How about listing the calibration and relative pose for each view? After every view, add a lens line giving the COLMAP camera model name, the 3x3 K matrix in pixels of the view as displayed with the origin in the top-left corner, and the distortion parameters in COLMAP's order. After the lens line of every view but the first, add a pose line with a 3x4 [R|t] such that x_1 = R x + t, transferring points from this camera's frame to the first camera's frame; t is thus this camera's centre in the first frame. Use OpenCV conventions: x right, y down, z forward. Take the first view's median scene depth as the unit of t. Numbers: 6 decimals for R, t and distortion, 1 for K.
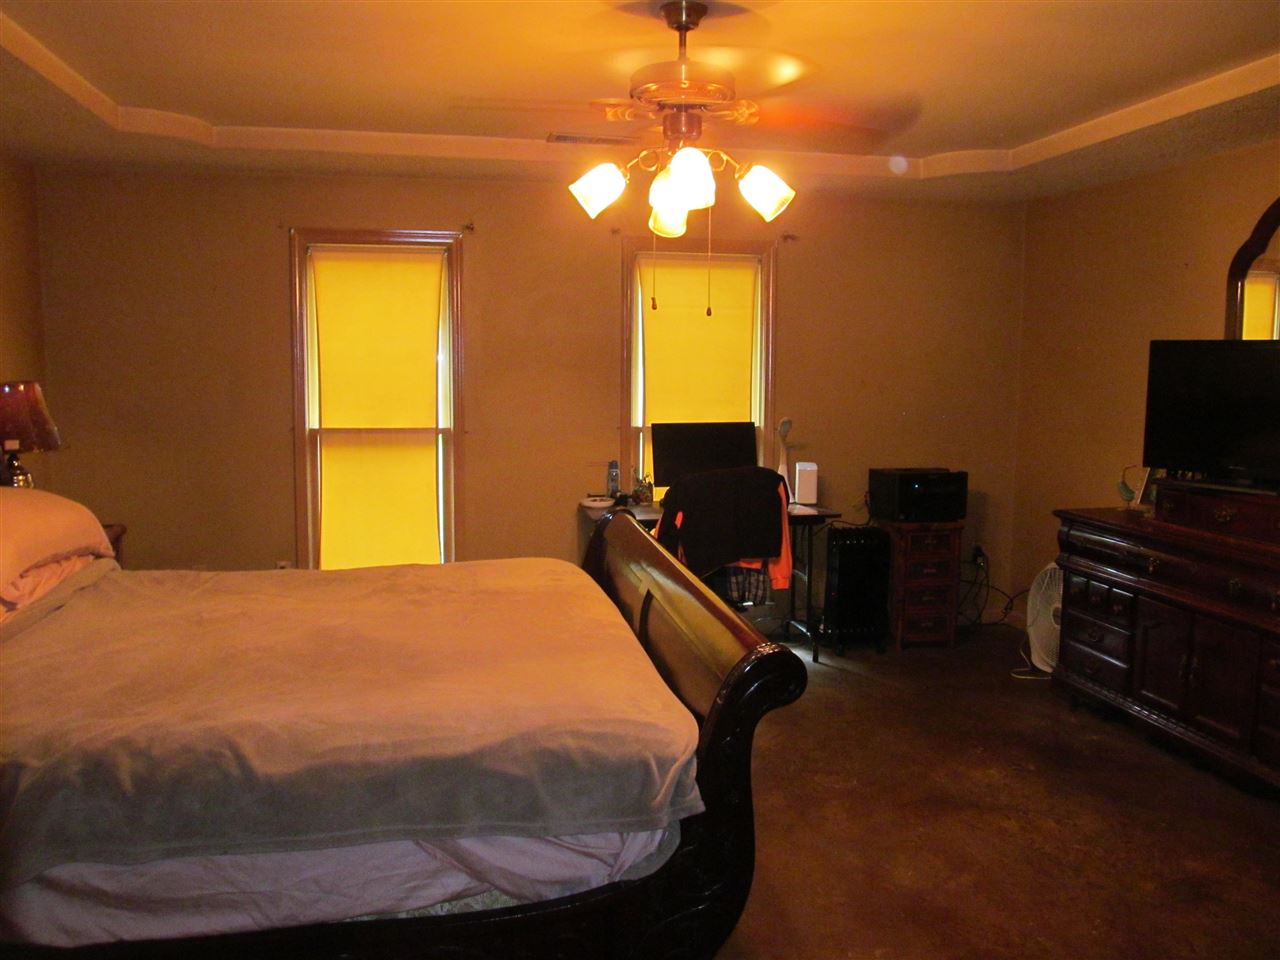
lens RADIAL K [[1062.2, 0, 639.4], [0, 1062.2, 482.0], [0, 0, 1]] dist [-0.056110, 0.029433]
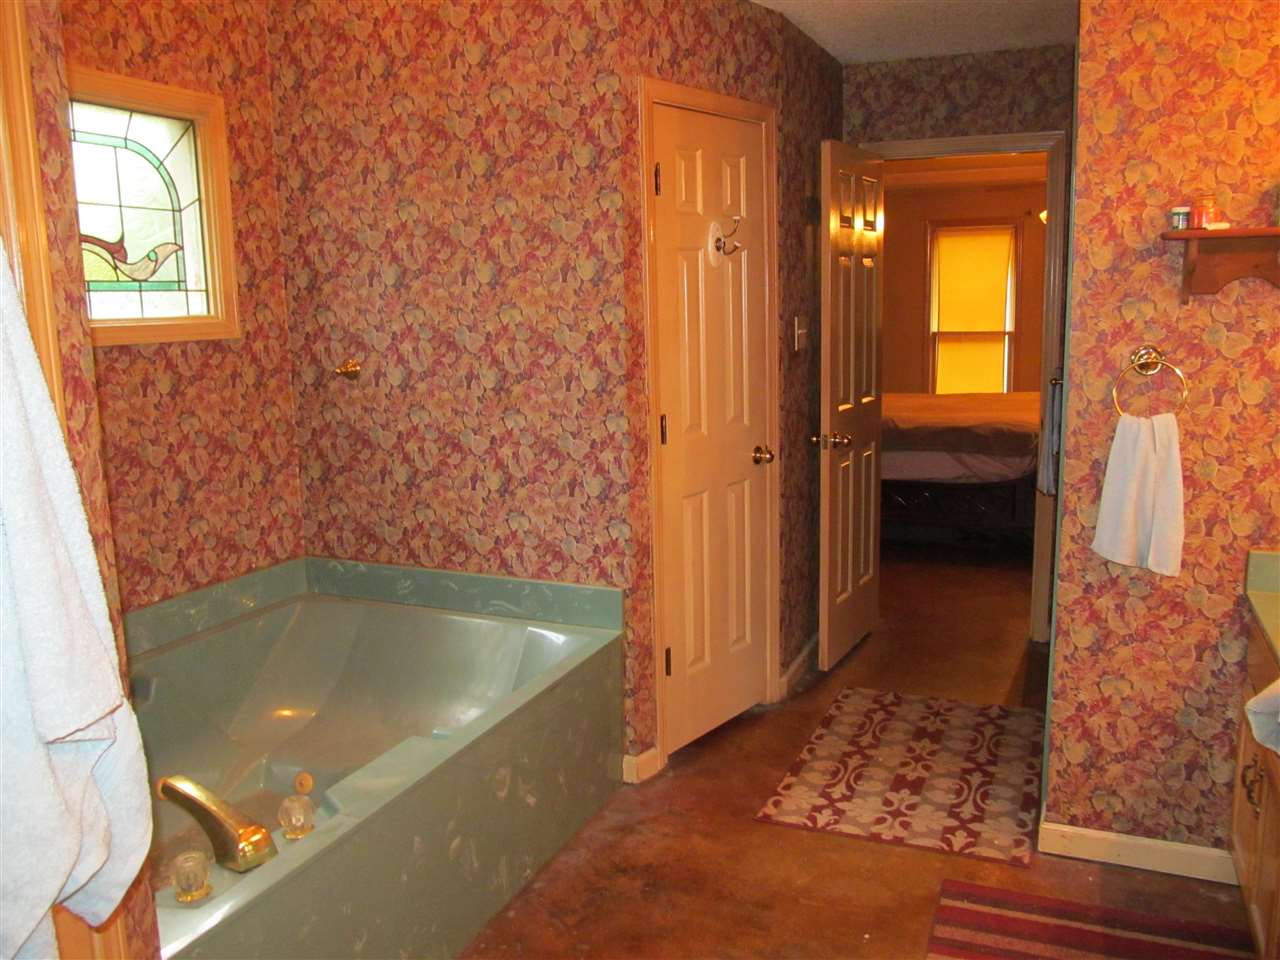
lens RADIAL K [[1062.2, 0, 645.6], [0, 1062.2, 476.6], [0, 0, 1]] dist [-0.056110, 0.029433]
pose [[0.843325, 0.059864, -0.534058, 0.364185], [-0.024665, 0.997041, 0.072813, 0.109615], [0.536837, -0.048232, 0.842306, -1.141486]]
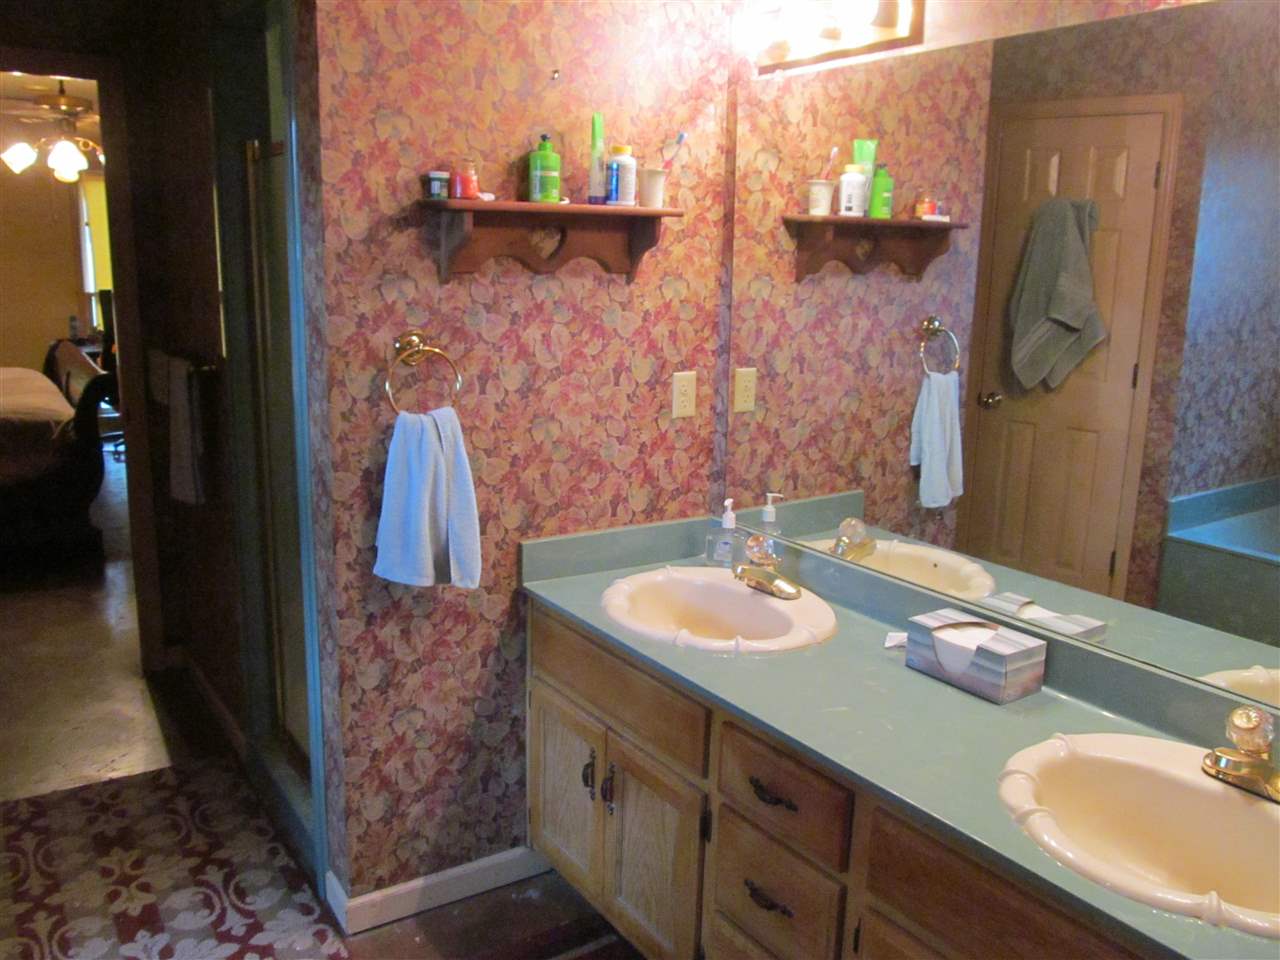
lens RADIAL K [[1062.2, 0, 650.9], [0, 1062.2, 482.8], [0, 0, 1]] dist [-0.056110, 0.029433]
pose [[0.912316, -0.078791, 0.401835, 0.165448], [0.030795, 0.991736, 0.124542, 0.083483], [-0.408327, -0.101248, 0.907203, -1.001525]]
